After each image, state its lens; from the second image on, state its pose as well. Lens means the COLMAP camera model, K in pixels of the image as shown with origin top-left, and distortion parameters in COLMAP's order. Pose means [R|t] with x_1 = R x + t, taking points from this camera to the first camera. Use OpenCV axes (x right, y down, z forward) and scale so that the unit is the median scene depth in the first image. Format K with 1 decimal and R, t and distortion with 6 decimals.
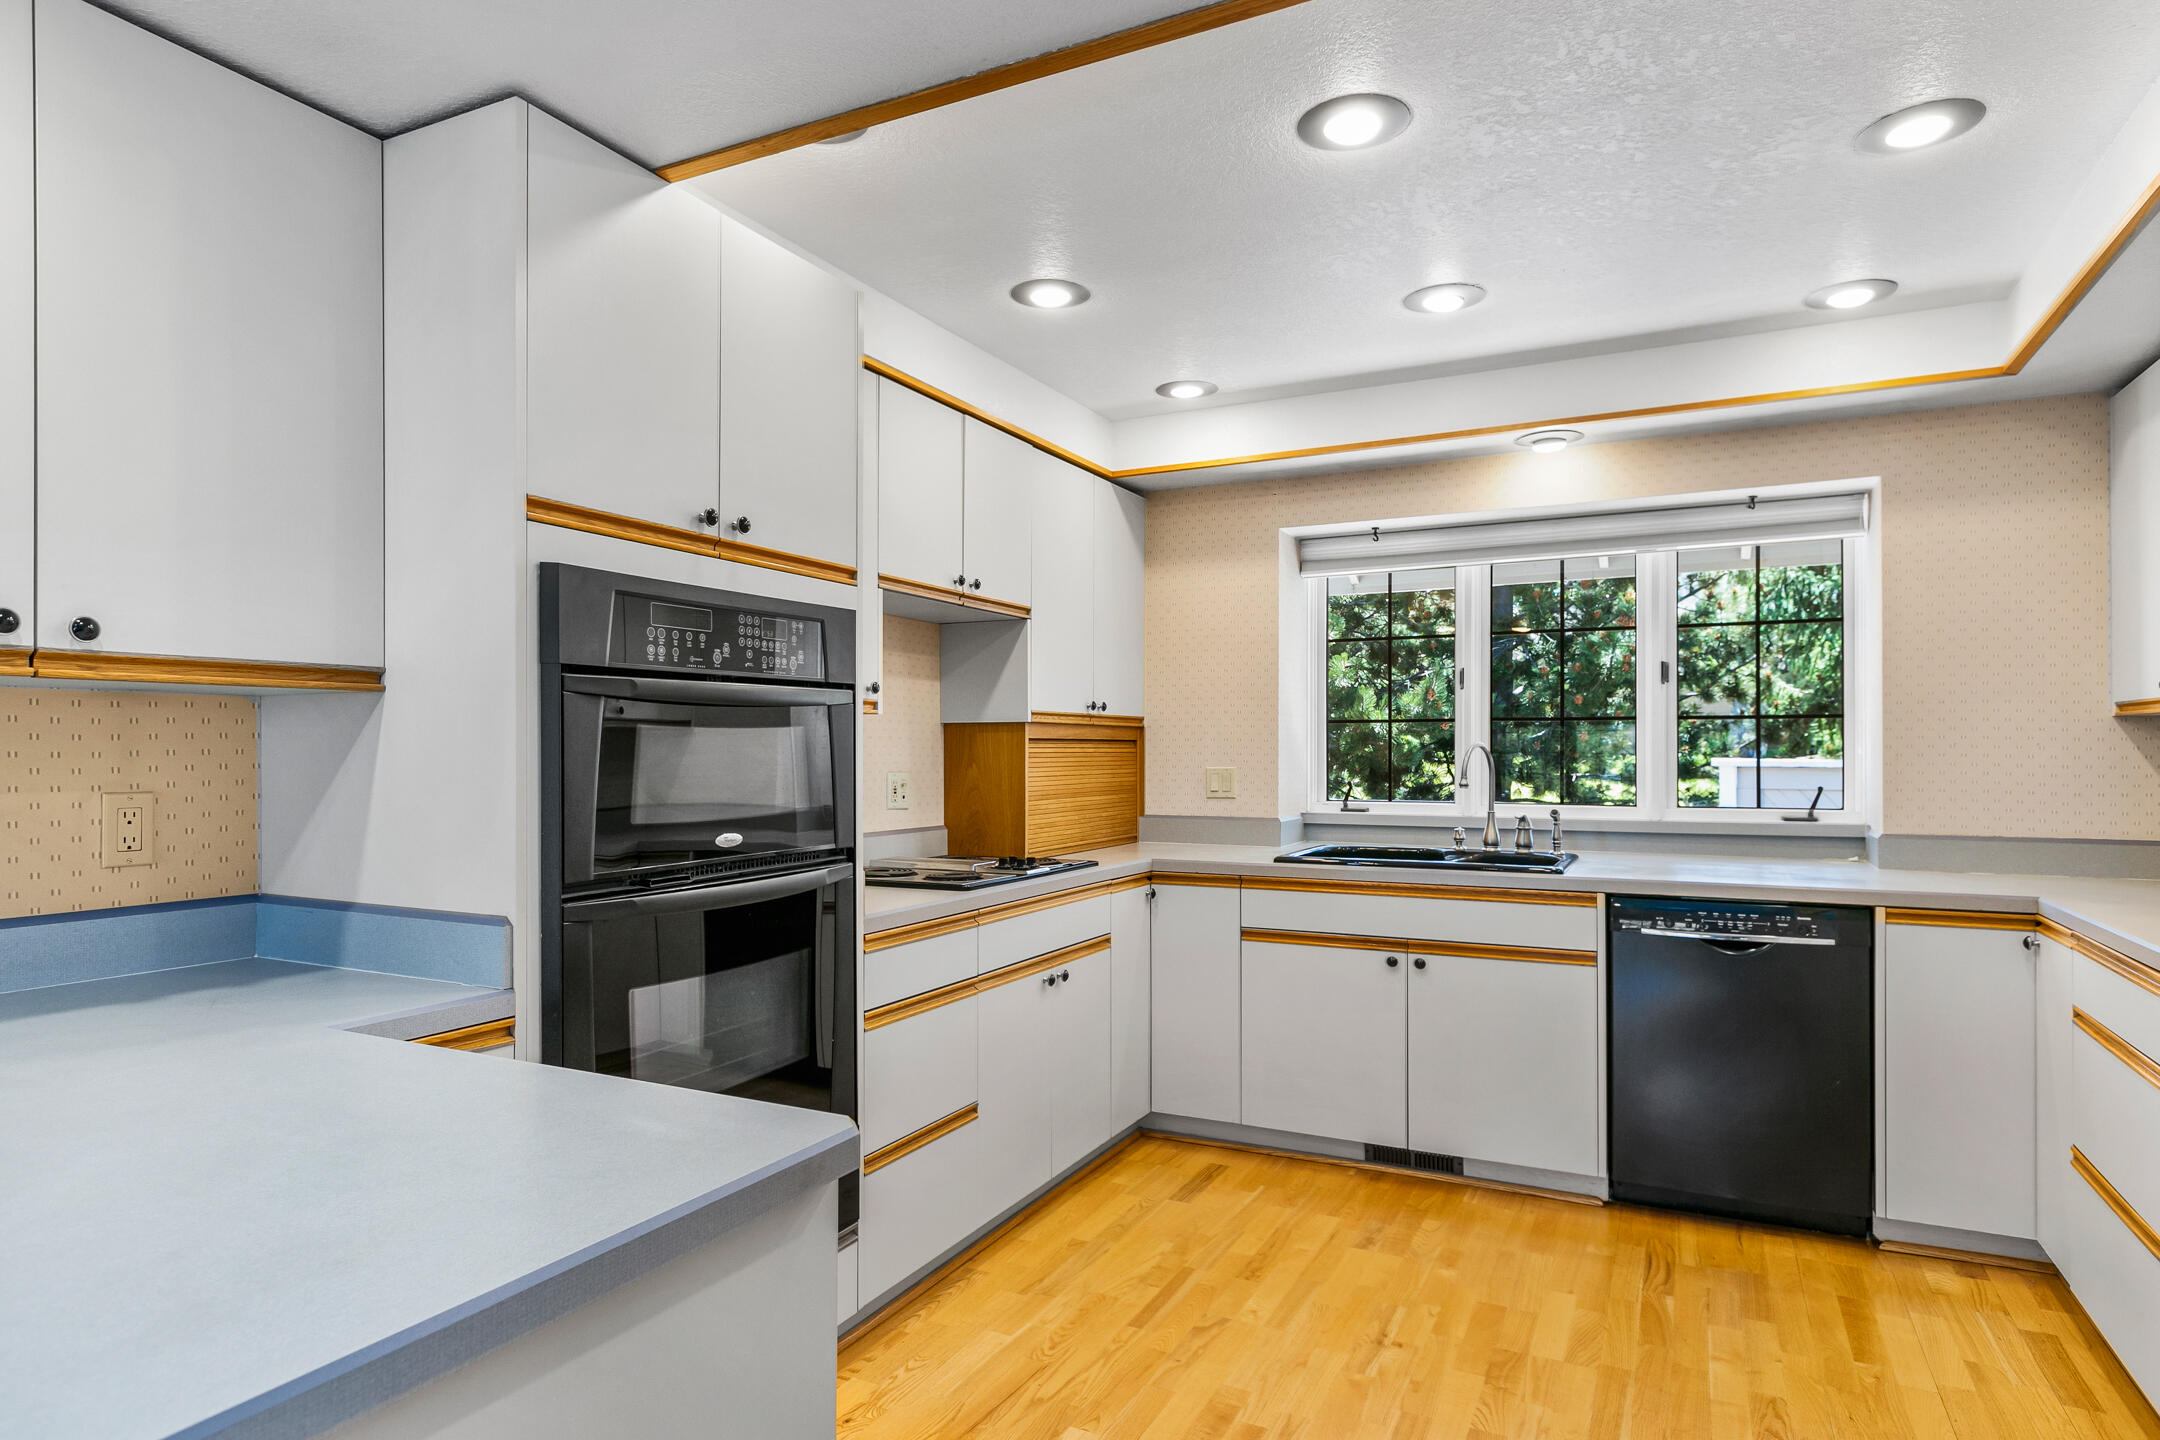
lens RADIAL K [[1185.8, 0, 1099.1], [0, 1185.8, 743.4], [0, 0, 1]] dist [0.001603, 0.000311]
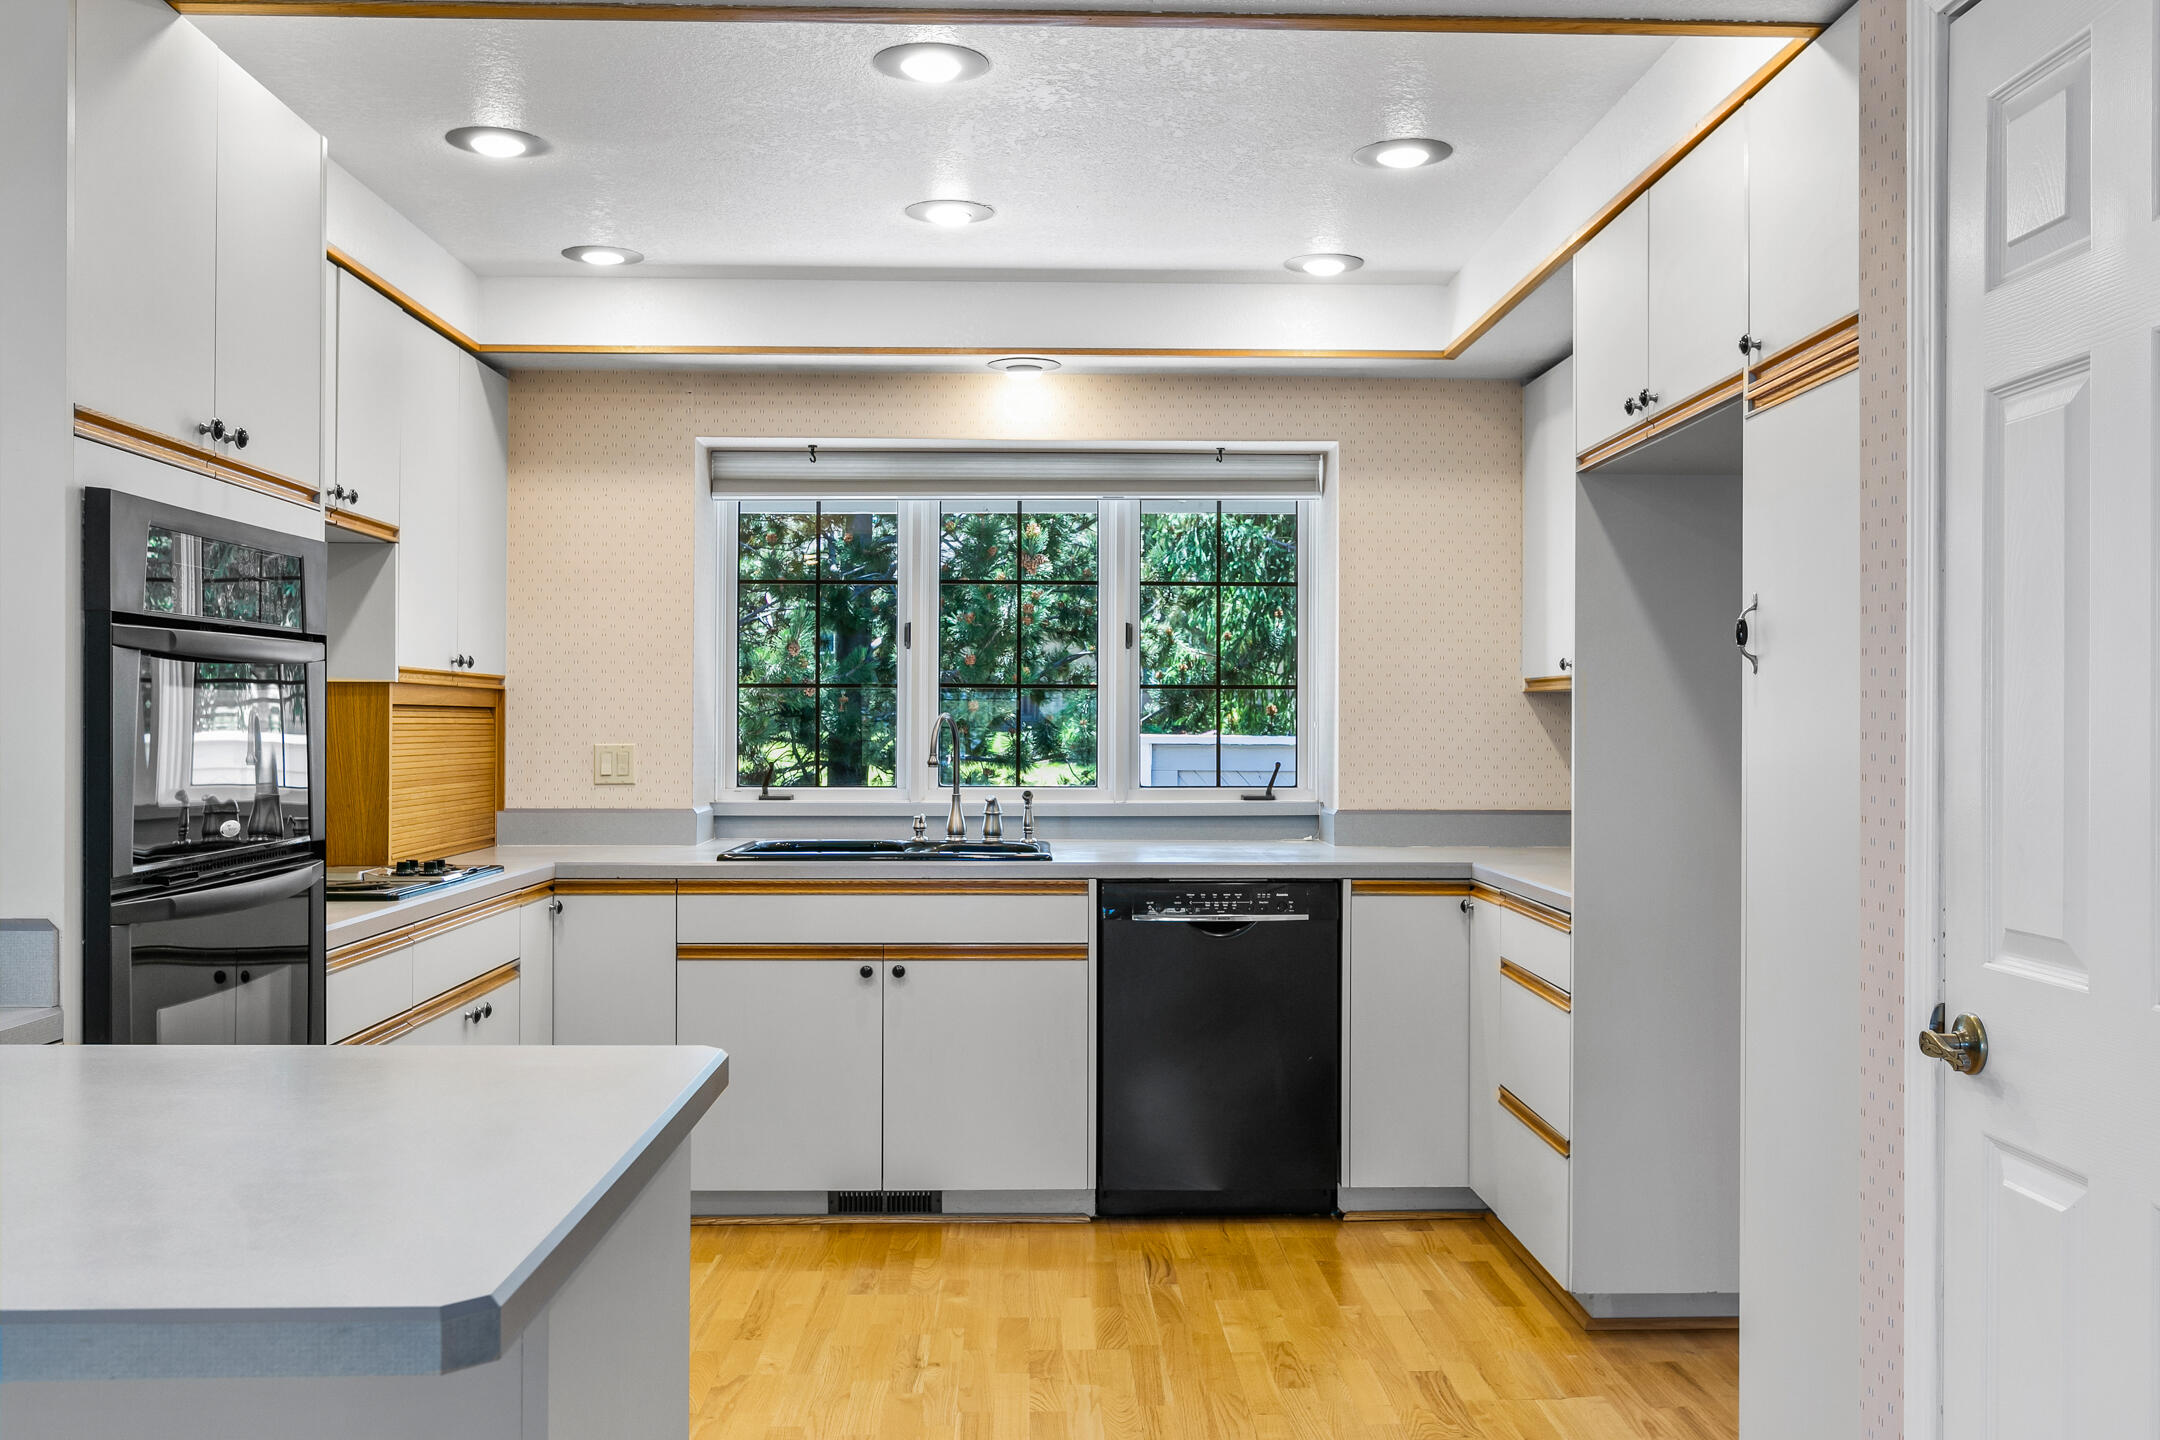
lens RADIAL K [[1886.5, 0, 1075.9], [0, 1886.5, 723.0], [0, 0, 1]] dist [0.016351, 0.023043]
pose [[0.880237, 0.003838, 0.474519, -0.290694], [-0.006005, 0.999977, 0.003050, 0.001473], [-0.474497, -0.005534, 0.880240, -0.285617]]
